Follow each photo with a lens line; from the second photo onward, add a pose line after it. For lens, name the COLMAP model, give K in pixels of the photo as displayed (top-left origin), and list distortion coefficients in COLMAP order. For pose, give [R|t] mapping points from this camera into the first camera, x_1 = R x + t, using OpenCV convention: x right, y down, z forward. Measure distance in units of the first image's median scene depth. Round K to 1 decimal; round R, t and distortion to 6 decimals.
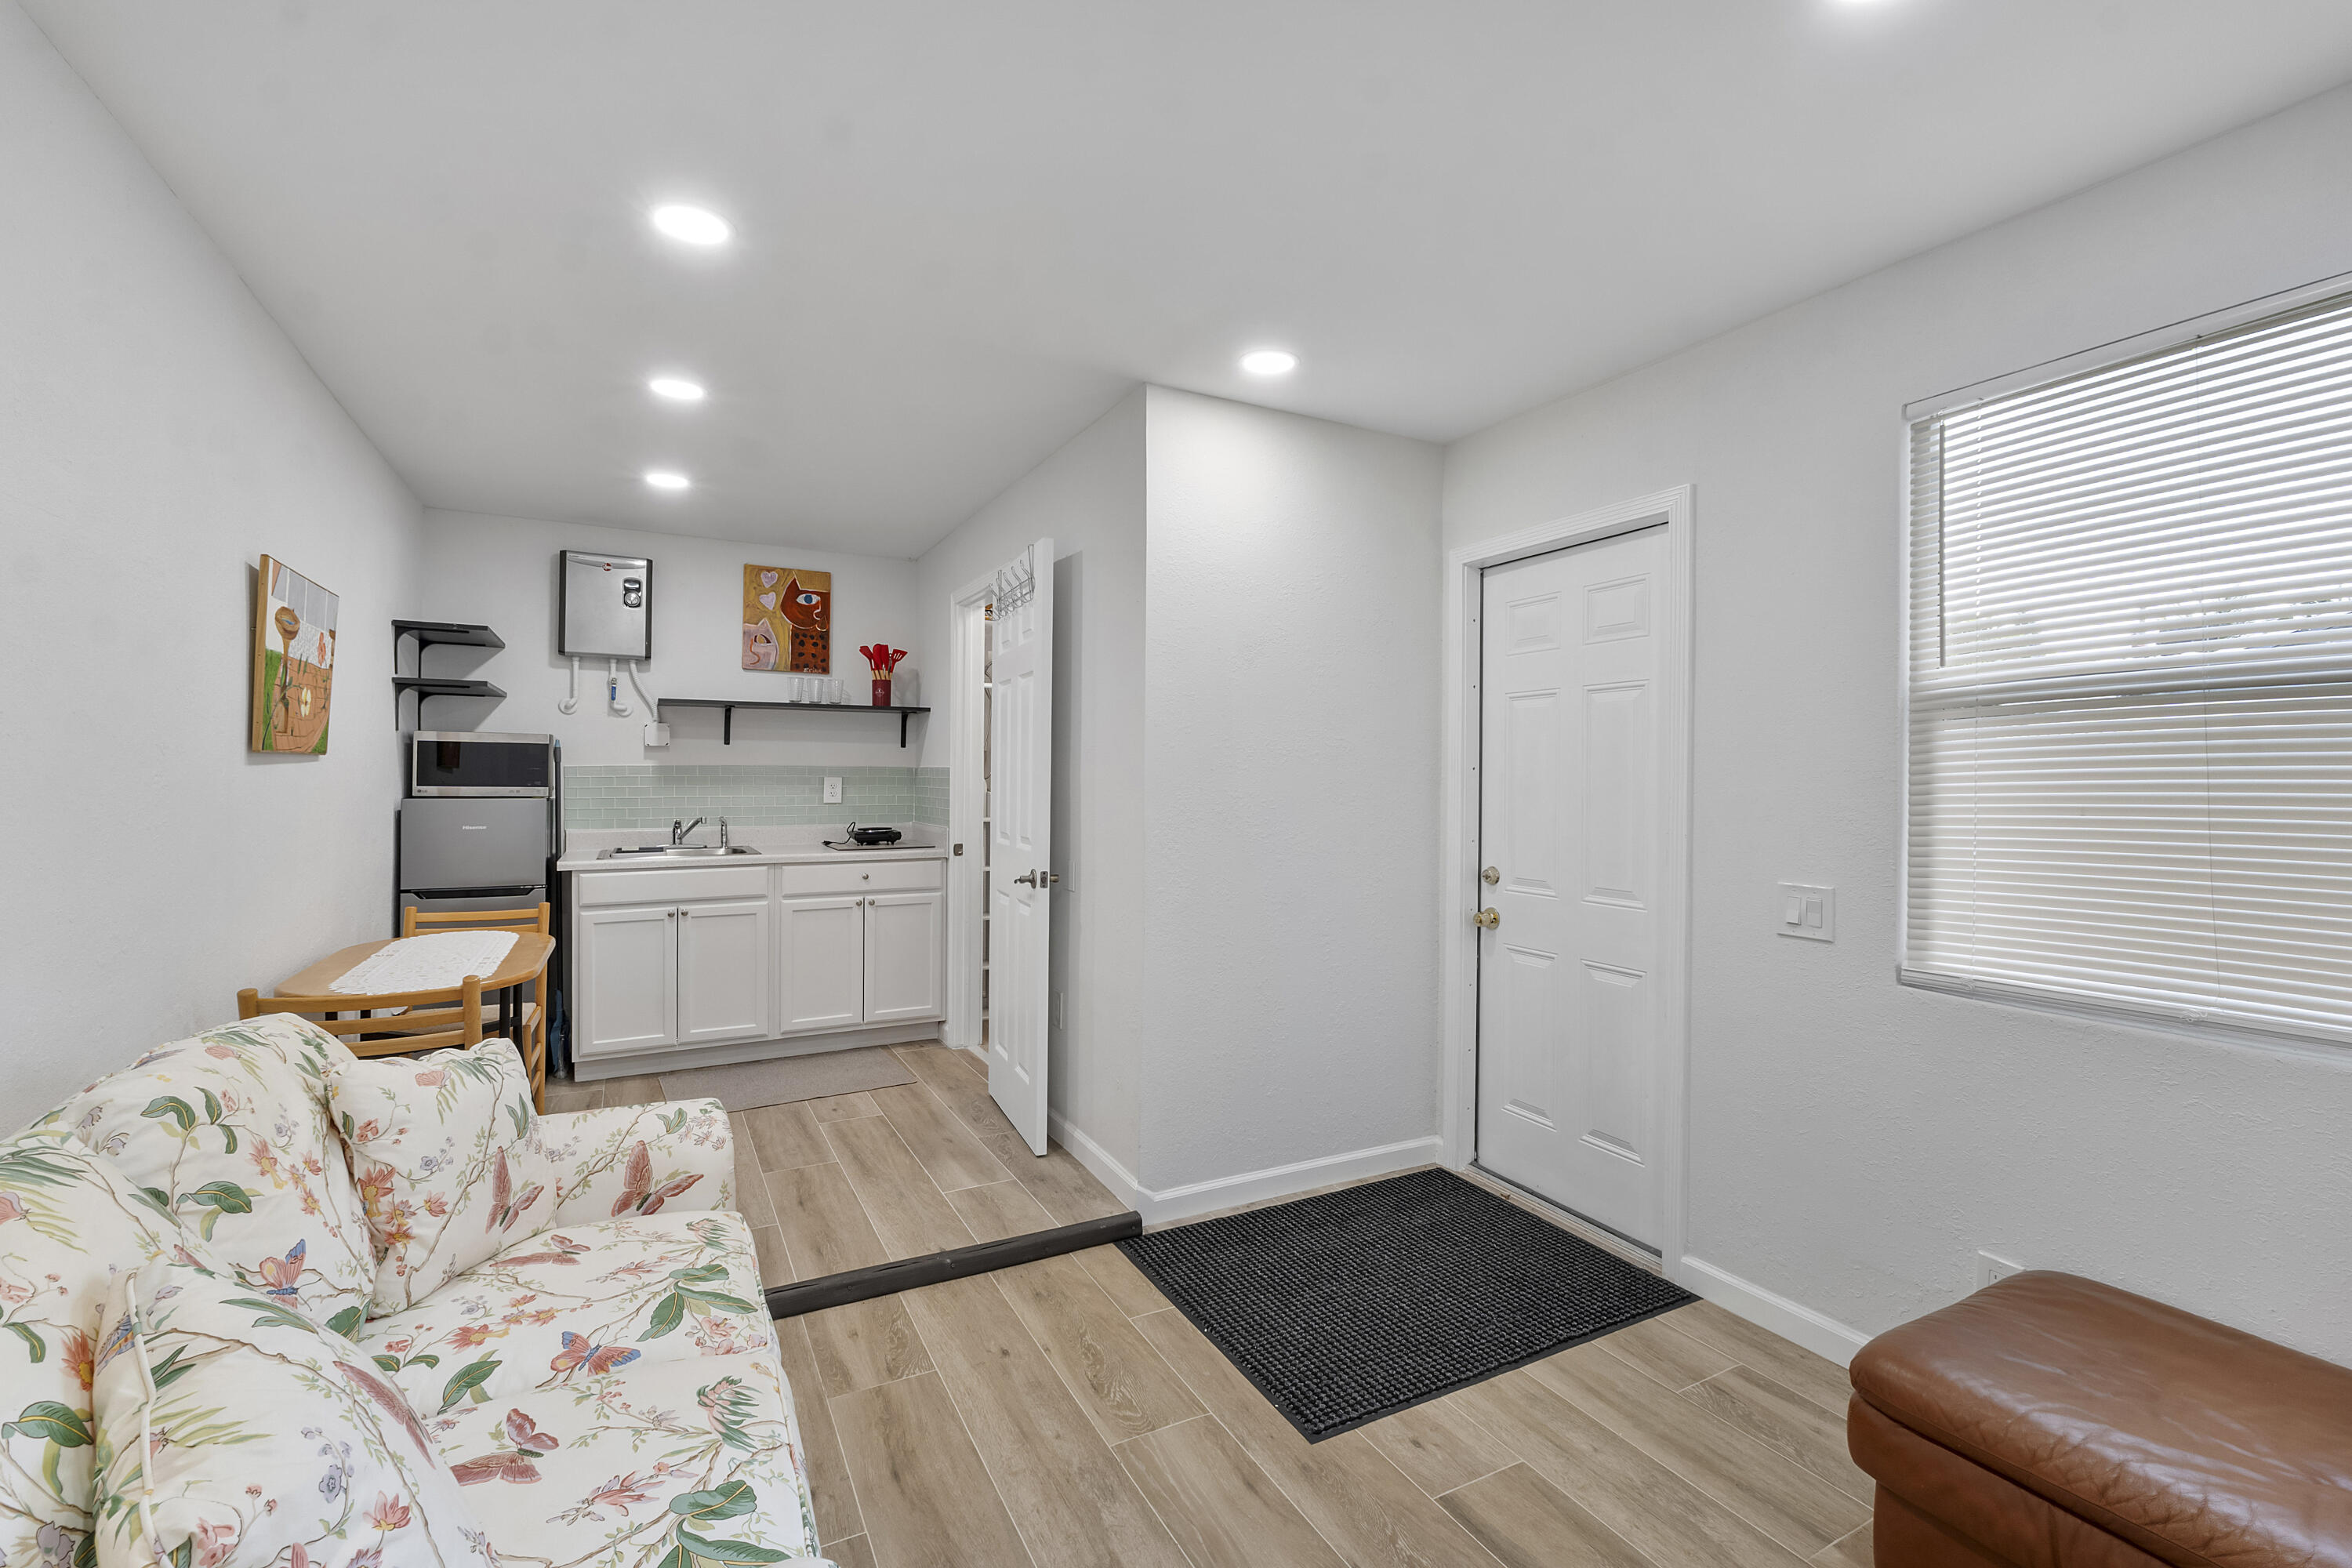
lens RADIAL K [[999.5, 0, 1165.7], [0, 999.5, 774.4], [0, 0, 1]] dist [-0.008580, 0.000077]
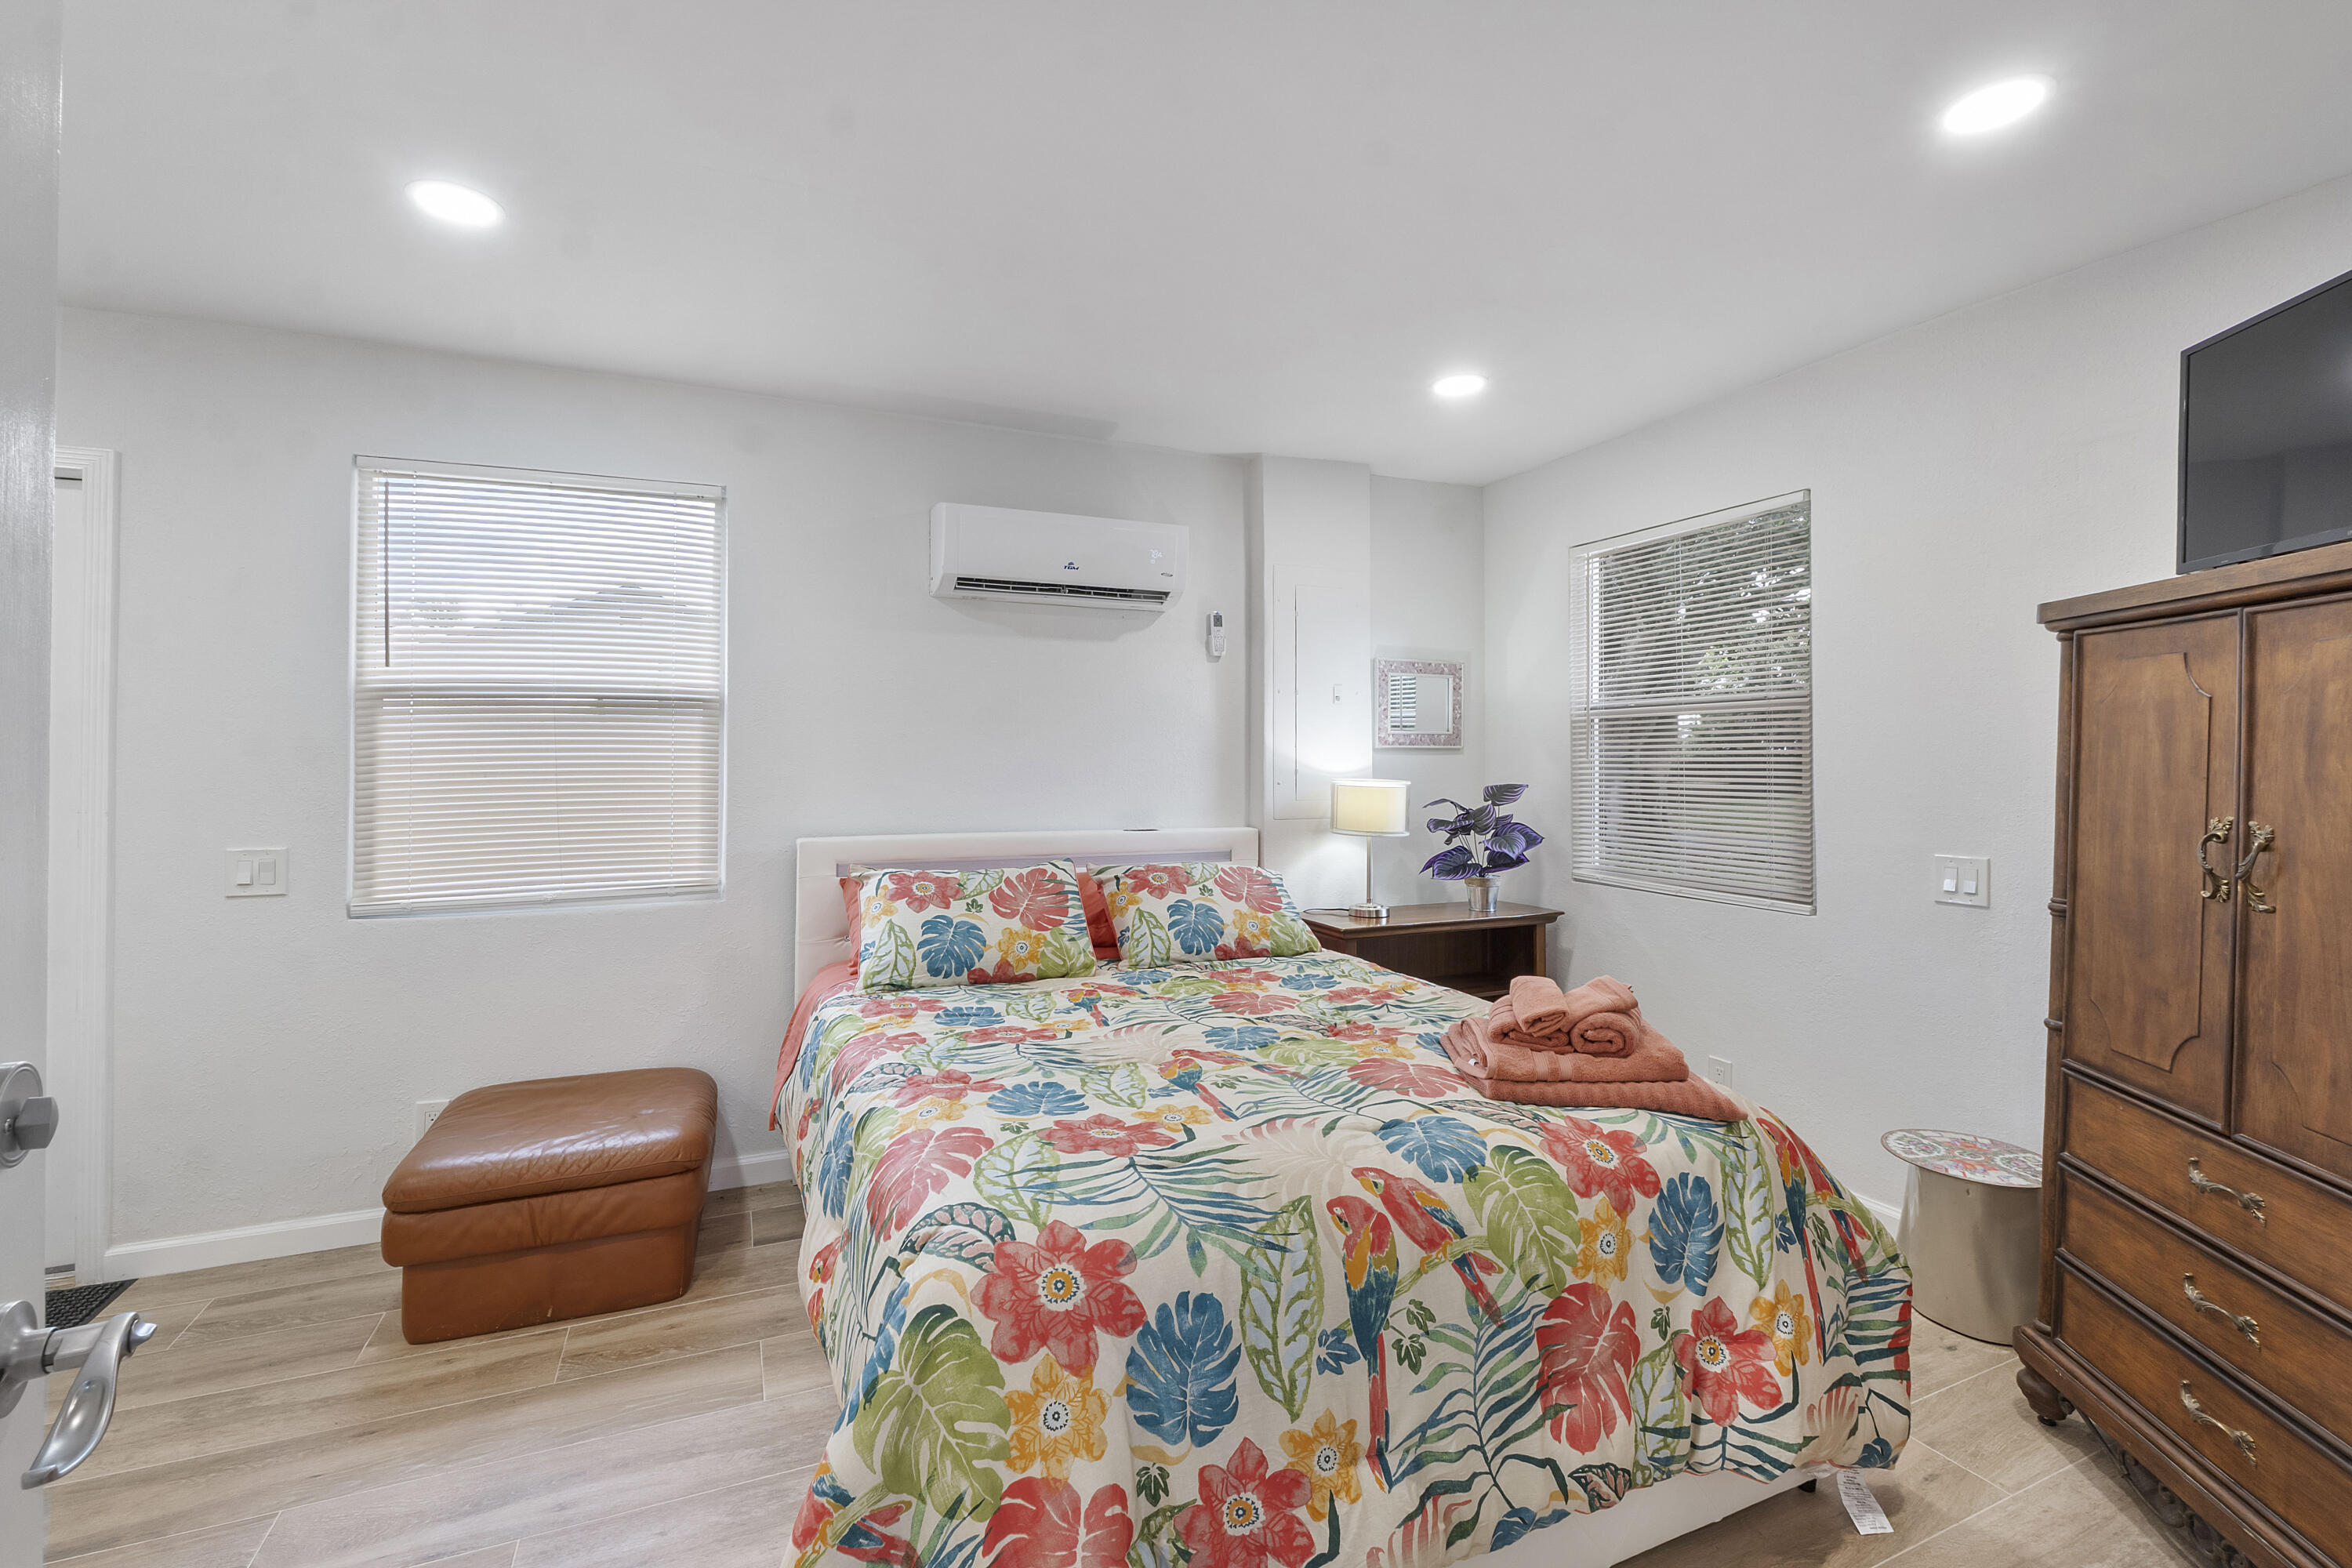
lens RADIAL K [[999.5, 0, 1174.1], [0, 999.5, 761.8], [0, 0, 1]] dist [-0.008580, 0.000077]
pose [[0.061301, -0.014211, 0.998018, -0.219192], [-0.000862, 0.999898, 0.014291, -0.001784], [-0.998119, -0.001736, 0.061282, -0.052717]]
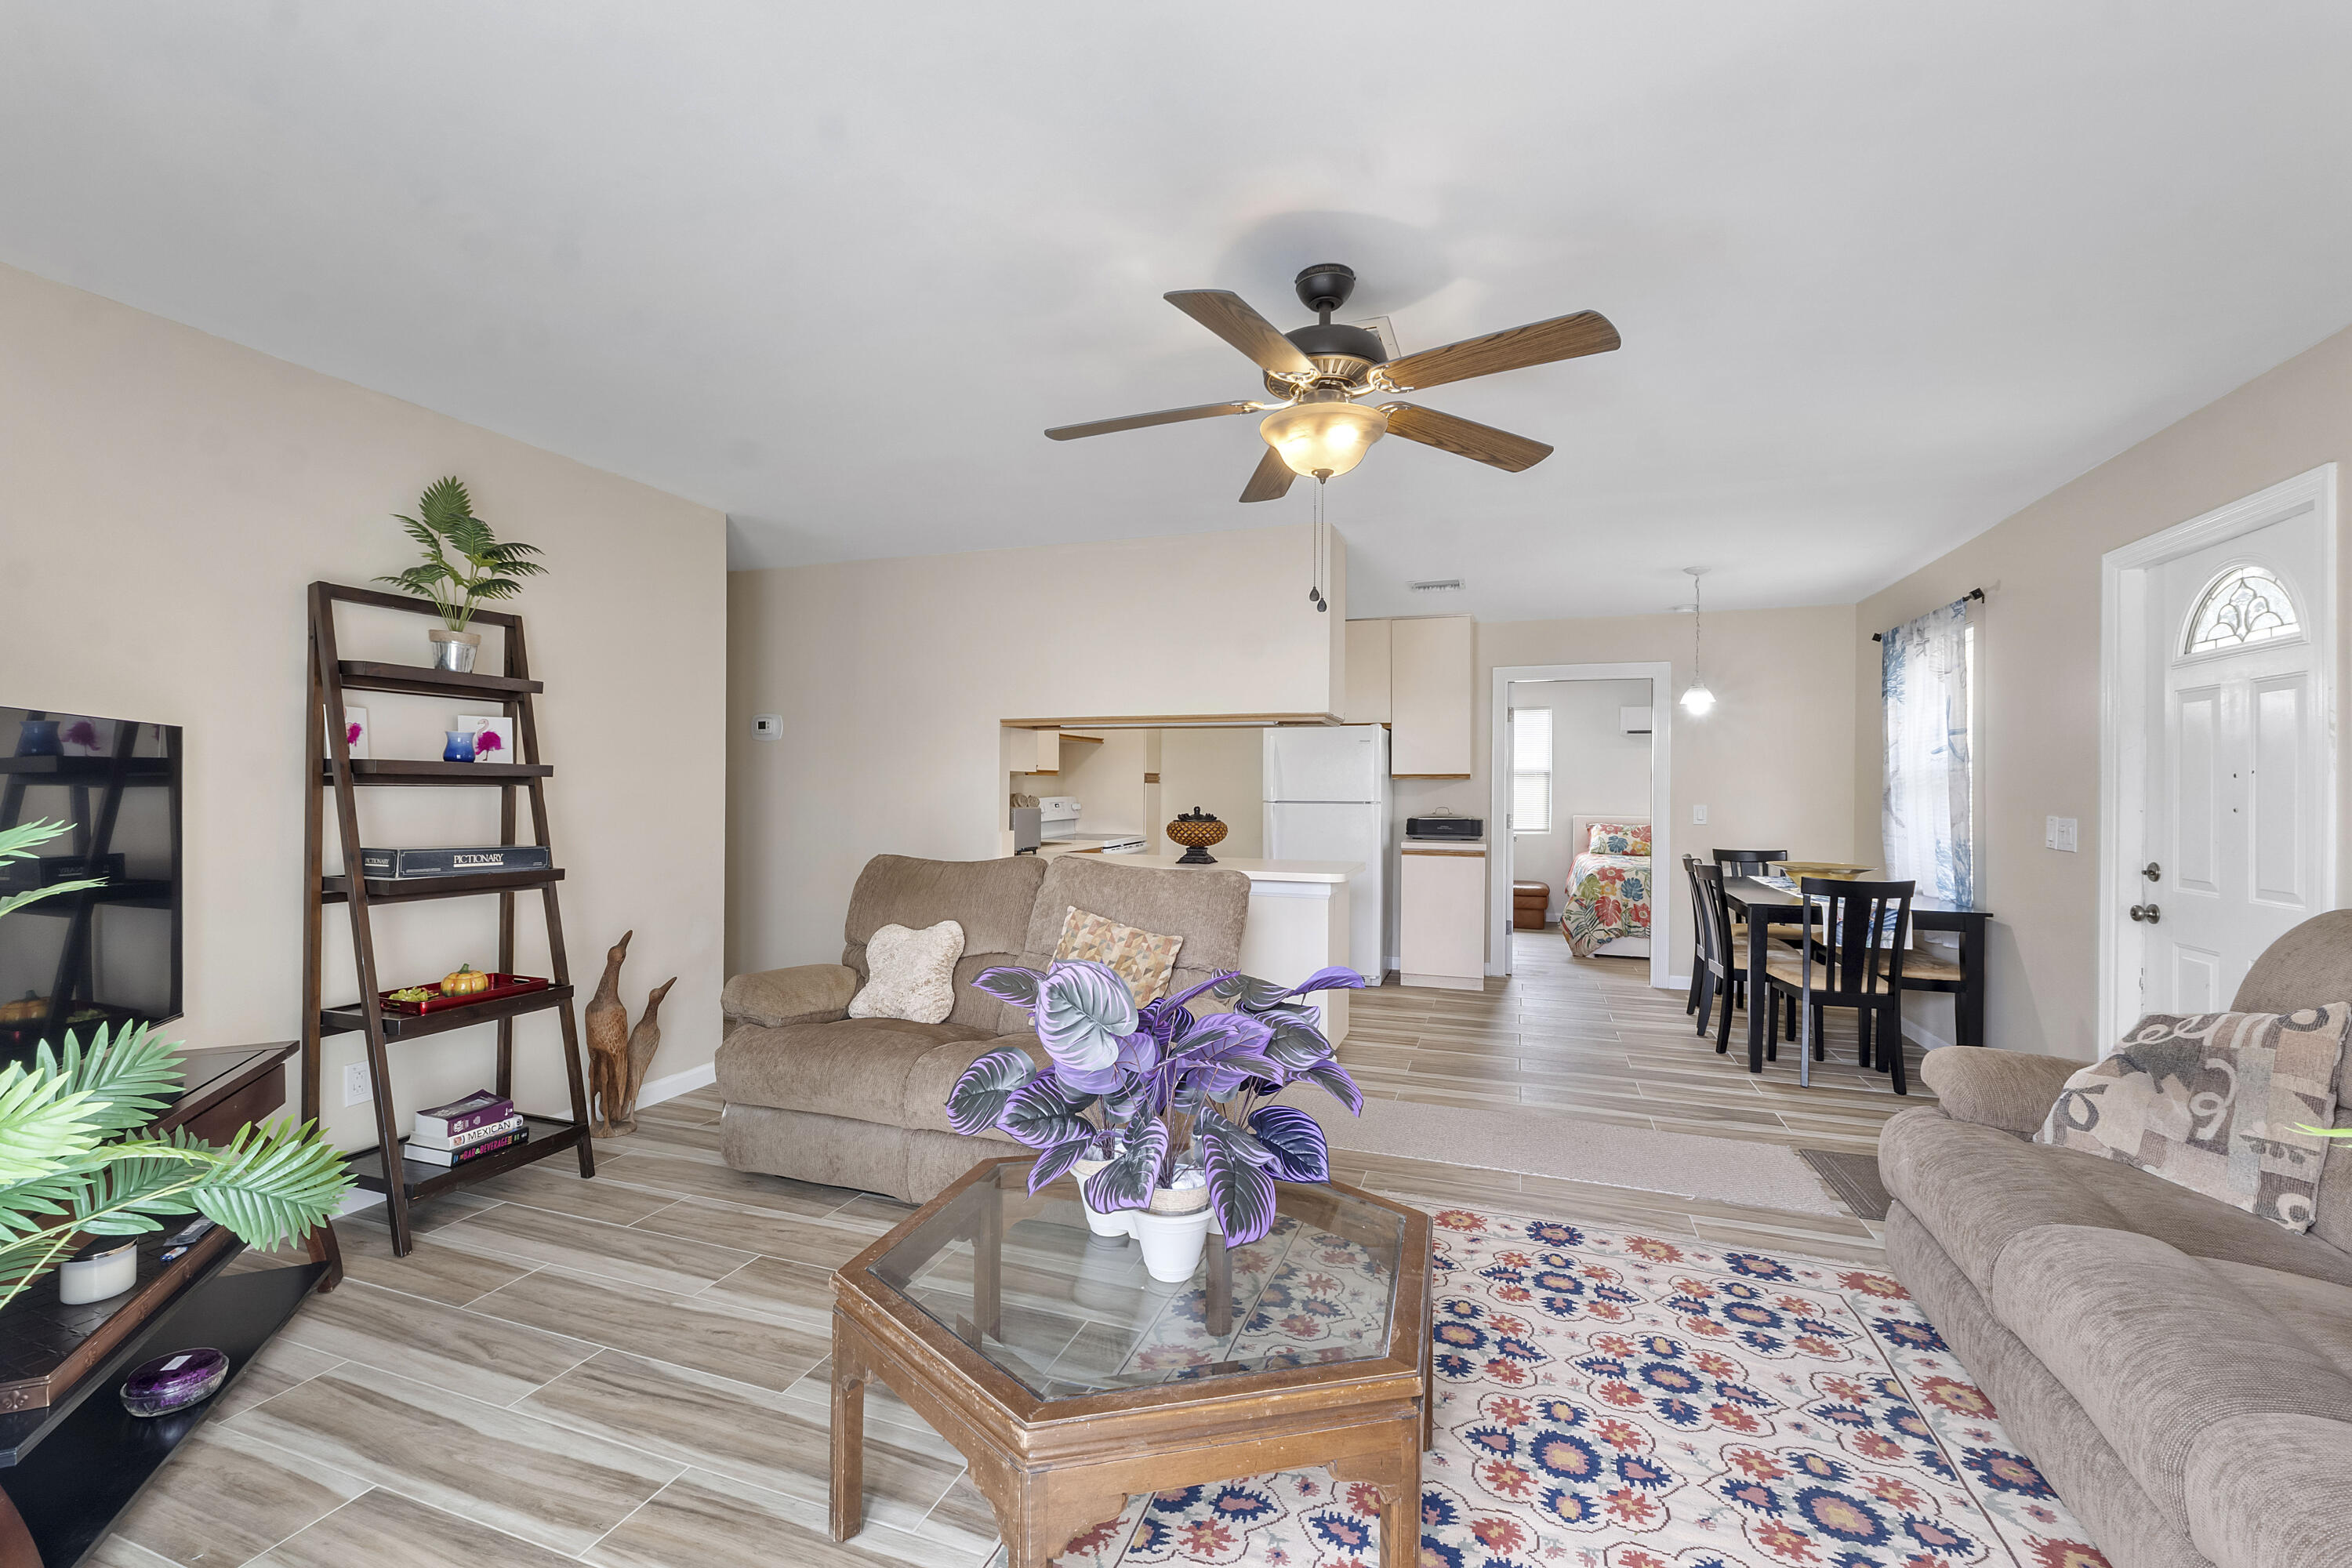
lens RADIAL K [[999.5, 0, 1158.4], [0, 999.5, 777.3], [0, 0, 1]] dist [-0.008580, 0.000077]
pose [[0.739609, 0.006128, 0.673009, -1.977524], [-0.001302, 0.999970, -0.007675, -0.005568], [-0.673035, 0.004800, 0.739595, -0.891654]]
